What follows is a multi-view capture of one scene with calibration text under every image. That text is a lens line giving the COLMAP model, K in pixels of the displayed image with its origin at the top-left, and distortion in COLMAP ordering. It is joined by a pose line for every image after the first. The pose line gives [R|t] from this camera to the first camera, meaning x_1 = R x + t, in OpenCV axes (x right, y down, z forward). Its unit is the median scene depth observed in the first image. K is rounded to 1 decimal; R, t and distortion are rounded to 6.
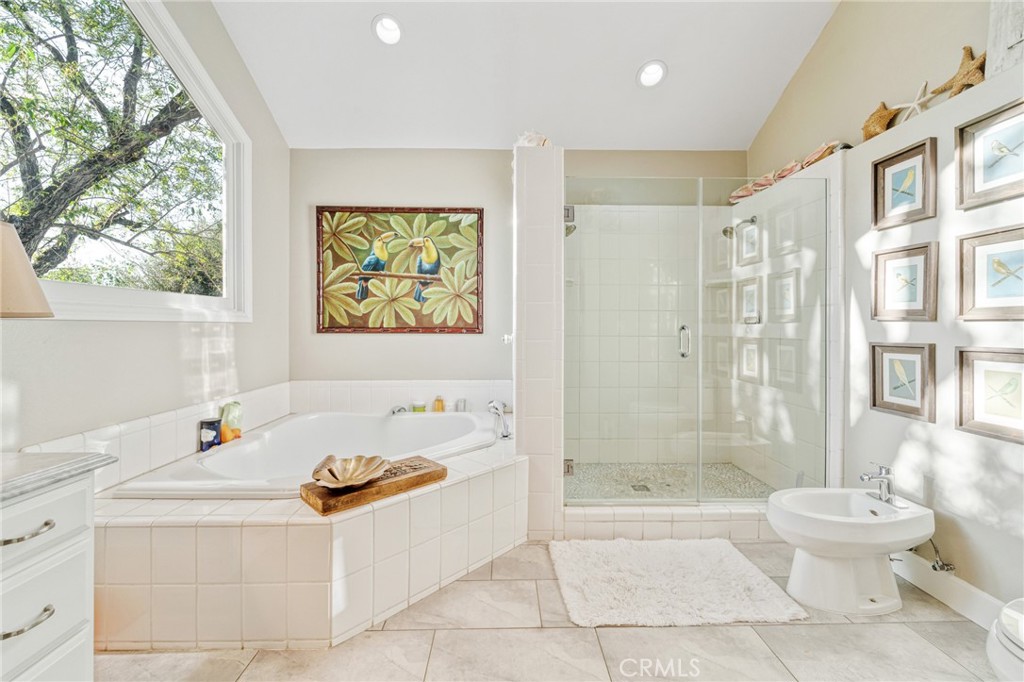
lens RADIAL K [[419.0, 0, 512.5], [0, 419.0, 329.1], [0, 0, 1]] dist [0.000185, -0.000445]
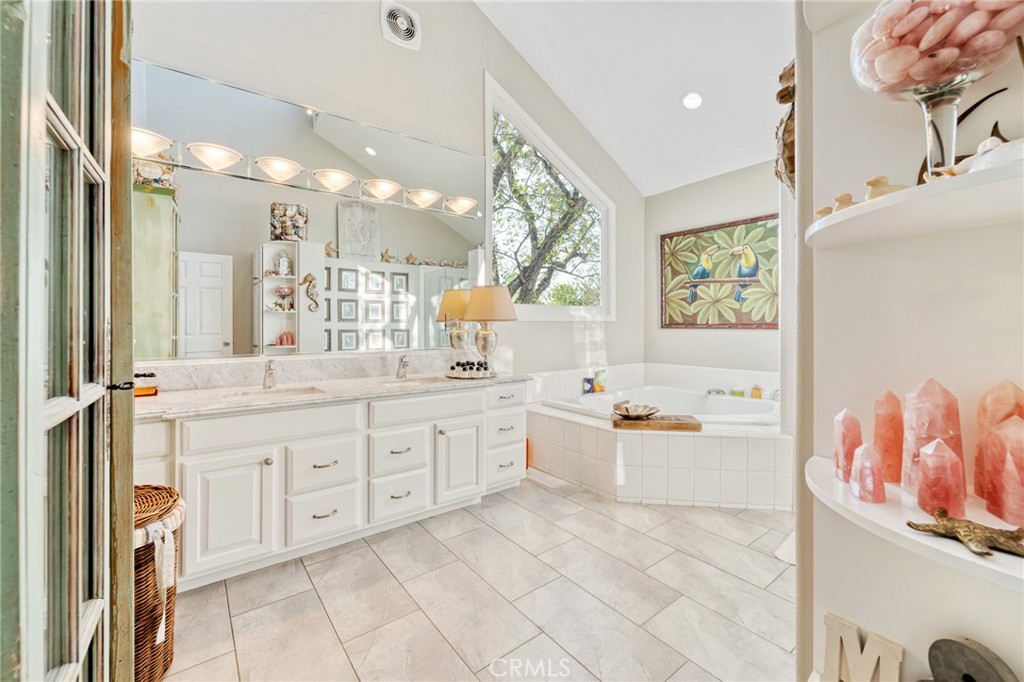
lens RADIAL K [[419.0, 0, 512.5], [0, 419.0, 329.1], [0, 0, 1]] dist [0.000185, -0.000445]
pose [[0.591759, 0.004426, -0.806103, 0.344704], [0.000957, 0.999980, 0.006193, 0.002672], [0.806114, -0.004436, 0.591743, -0.194394]]
